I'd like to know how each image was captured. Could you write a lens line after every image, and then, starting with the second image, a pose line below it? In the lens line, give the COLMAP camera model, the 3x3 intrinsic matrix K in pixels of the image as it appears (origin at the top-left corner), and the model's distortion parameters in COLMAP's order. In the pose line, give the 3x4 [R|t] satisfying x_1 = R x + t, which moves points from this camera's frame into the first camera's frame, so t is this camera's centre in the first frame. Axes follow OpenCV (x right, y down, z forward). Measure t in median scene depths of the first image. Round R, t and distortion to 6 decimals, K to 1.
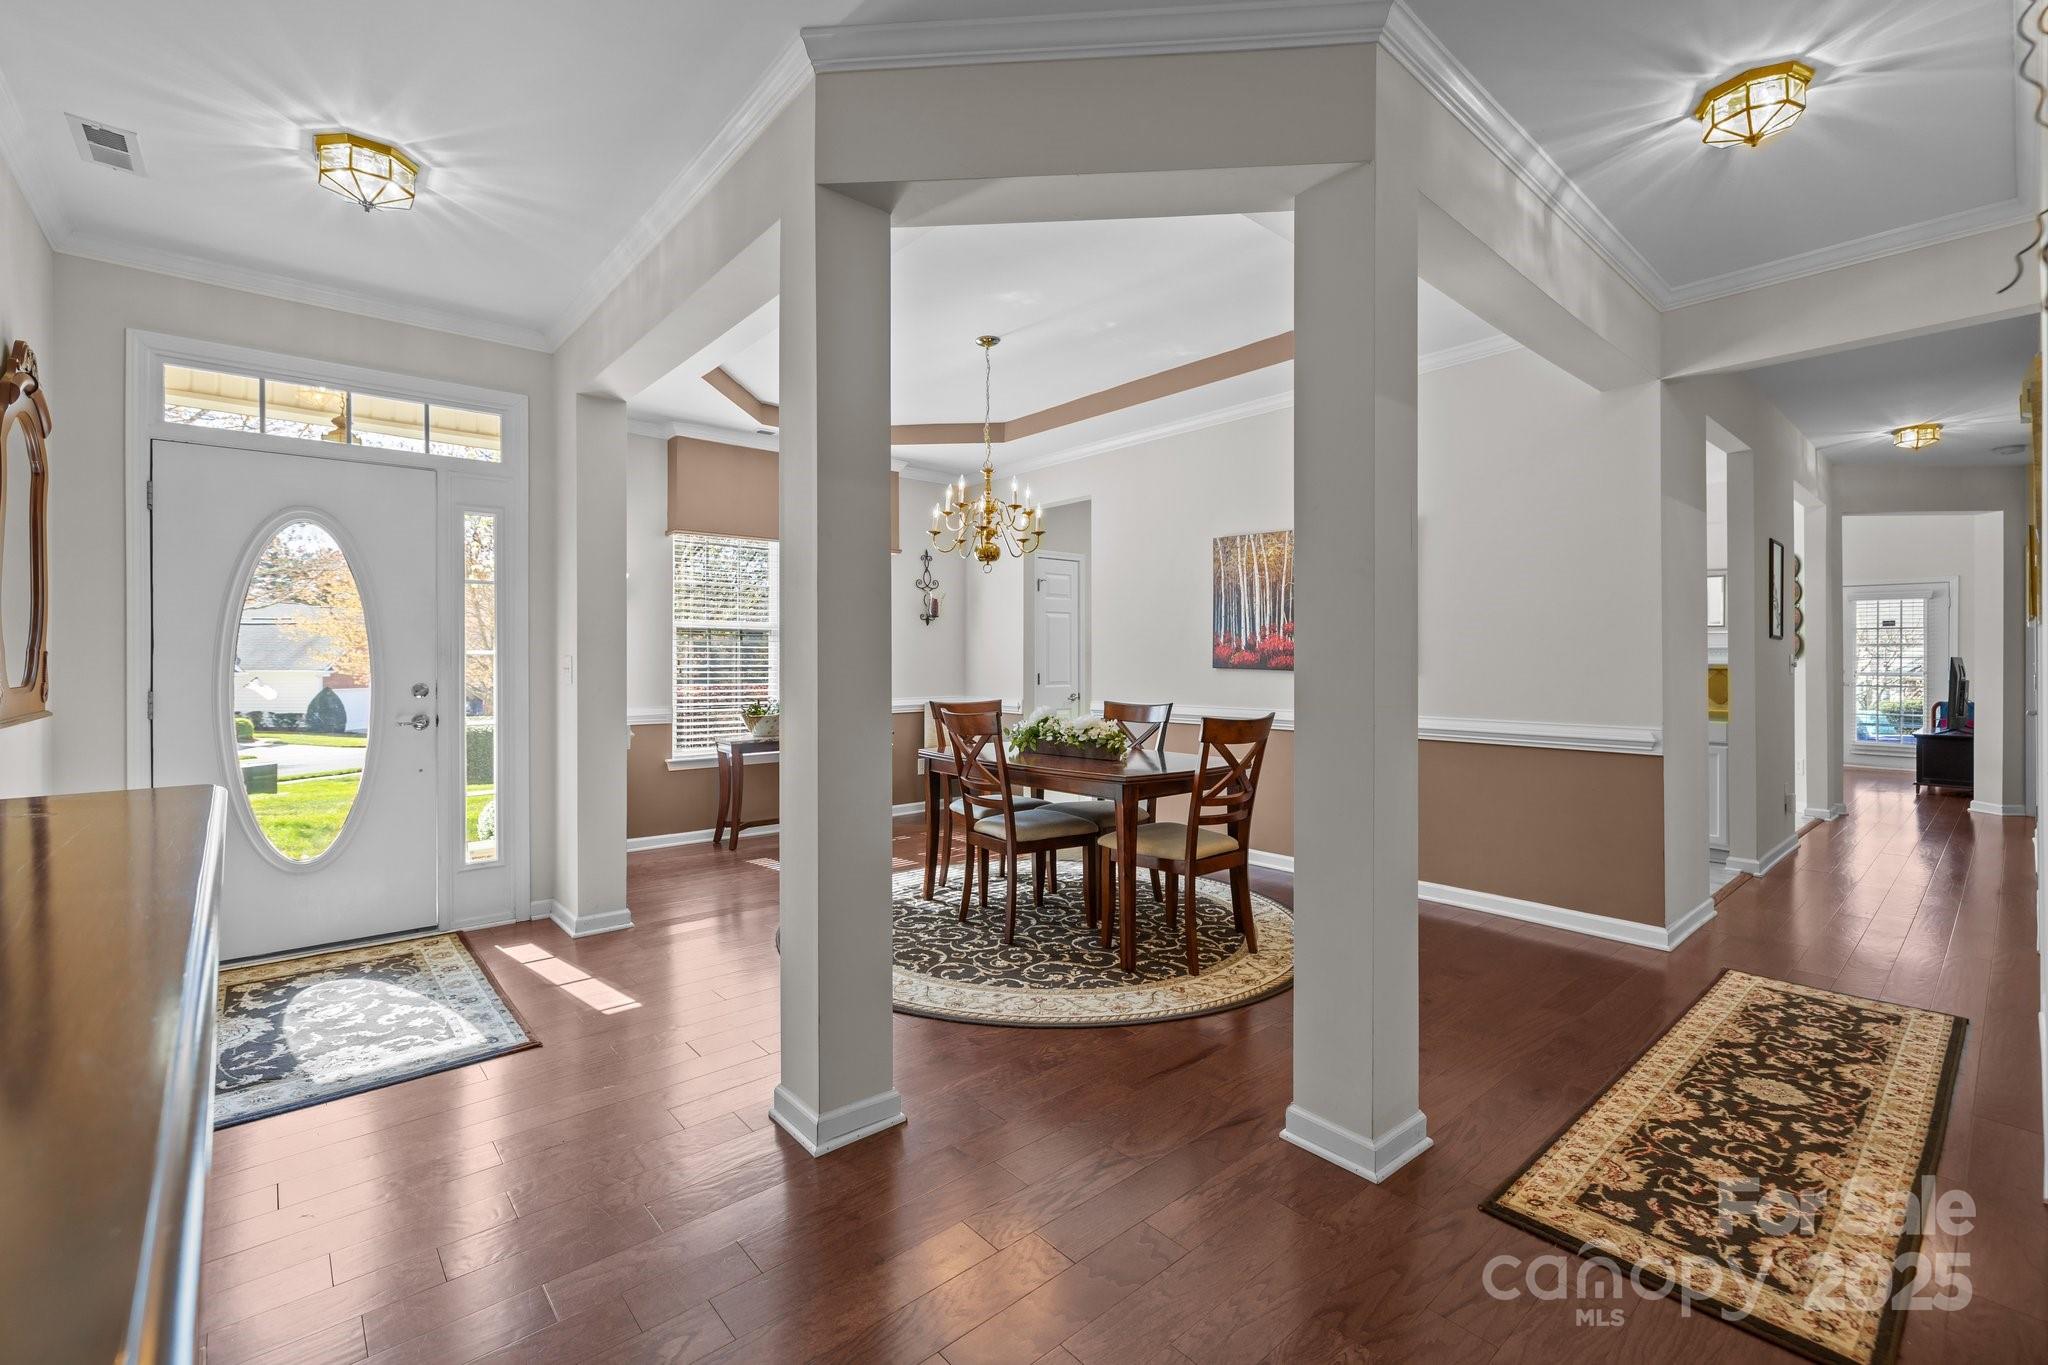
lens RADIAL K [[862.7, 0, 1018.5], [0, 862.7, 660.1], [0, 0, 1]] dist [-0.001669, 0.000392]
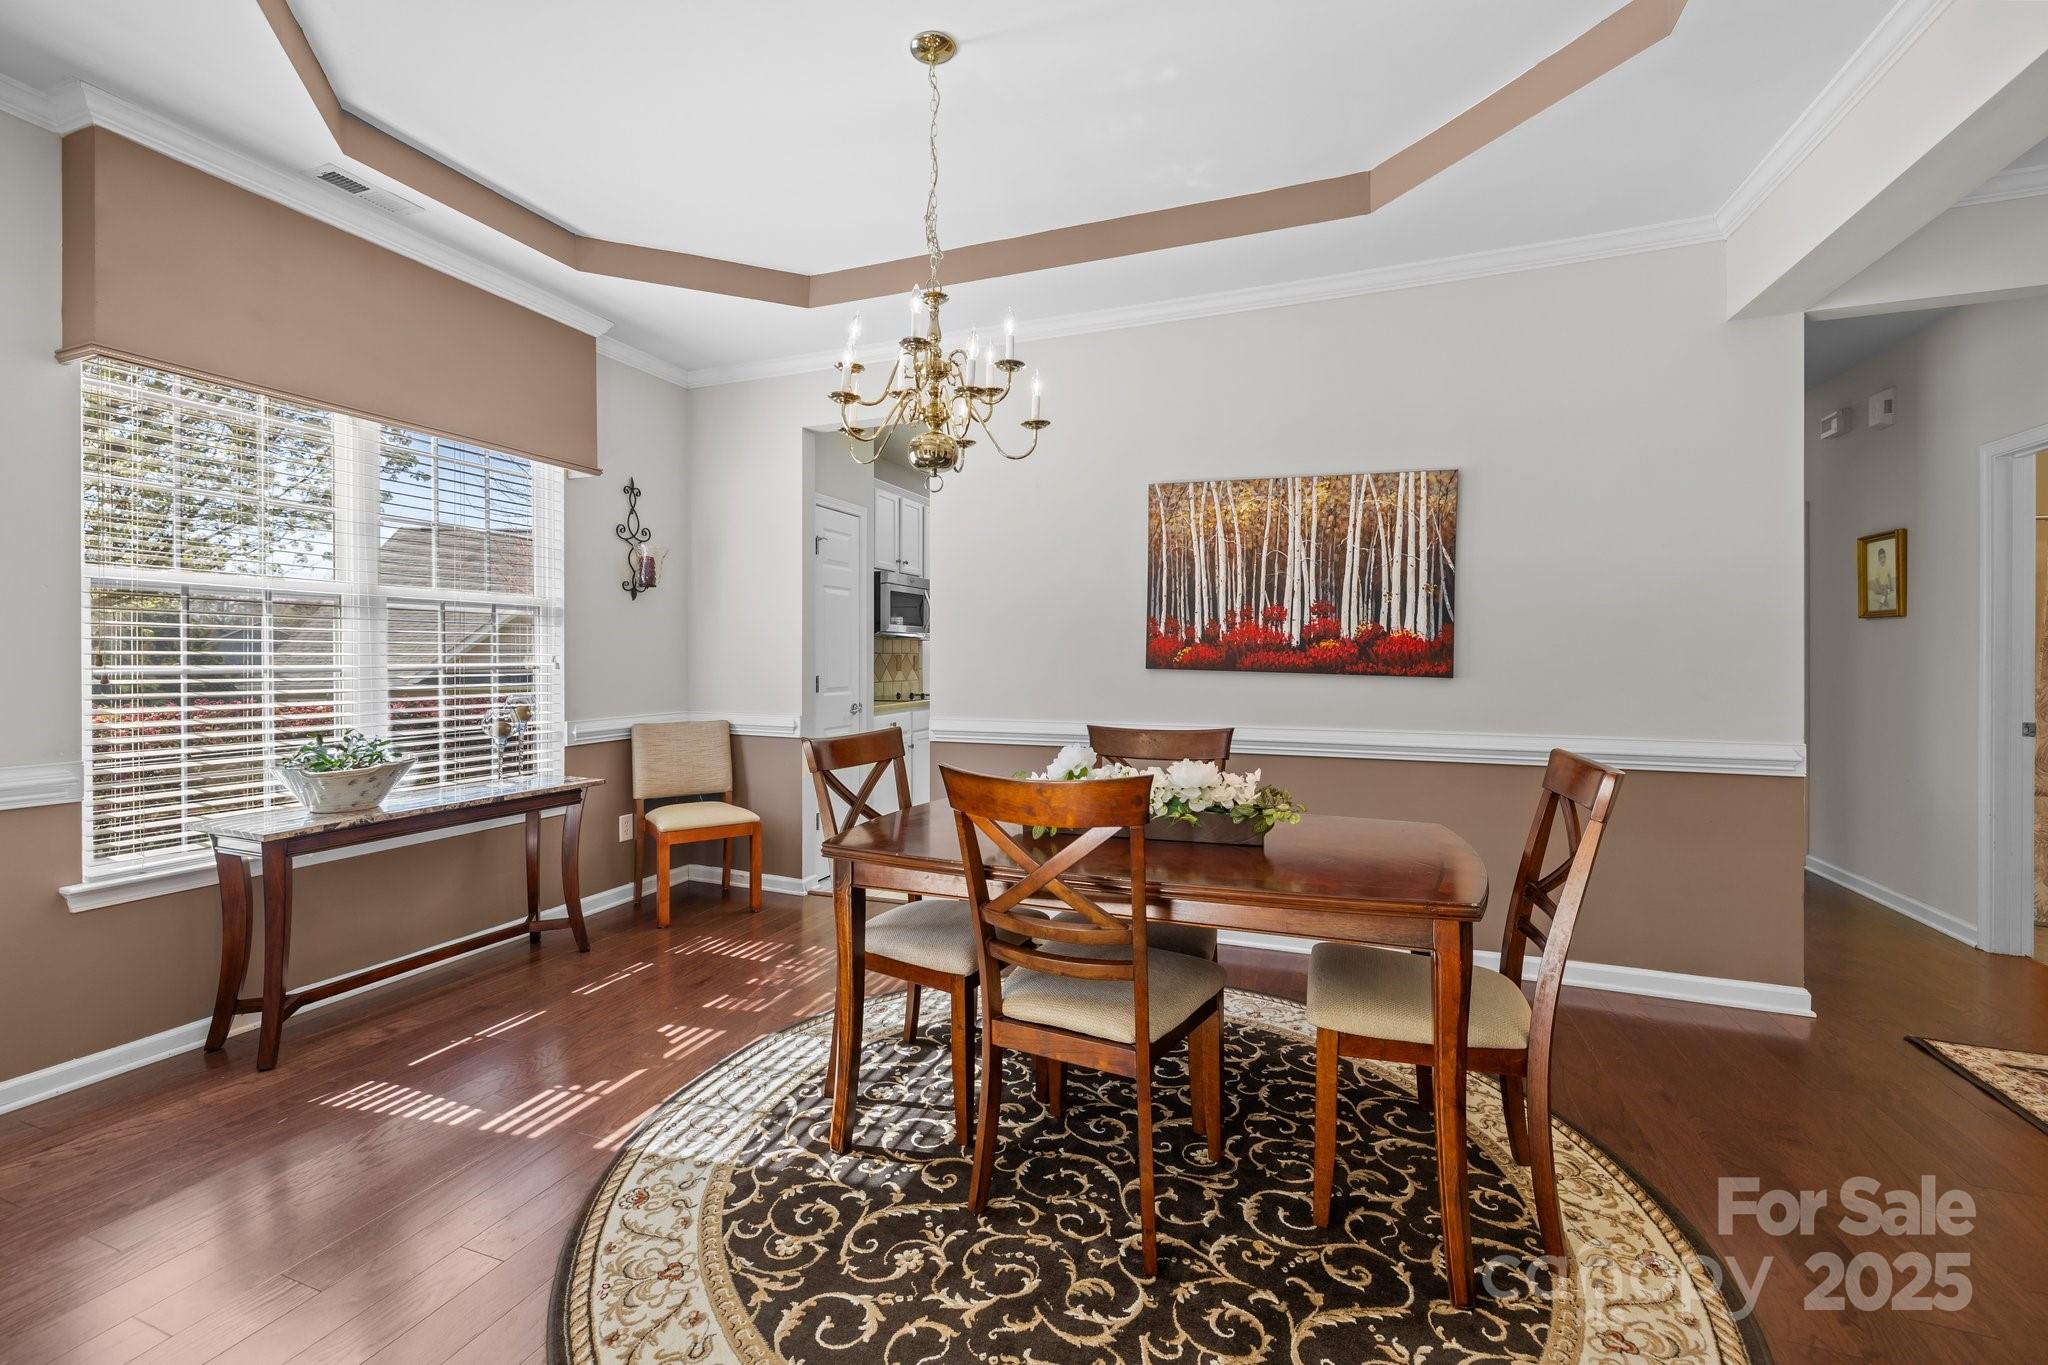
lens RADIAL K [[862.7, 0, 1018.5], [0, 862.7, 660.1], [0, 0, 1]] dist [-0.001669, 0.000392]
pose [[0.886438, -0.000833, 0.462847, -0.206406], [-0.002753, 0.999971, 0.007071, -0.002371], [-0.462840, -0.007542, 0.886410, 0.447358]]
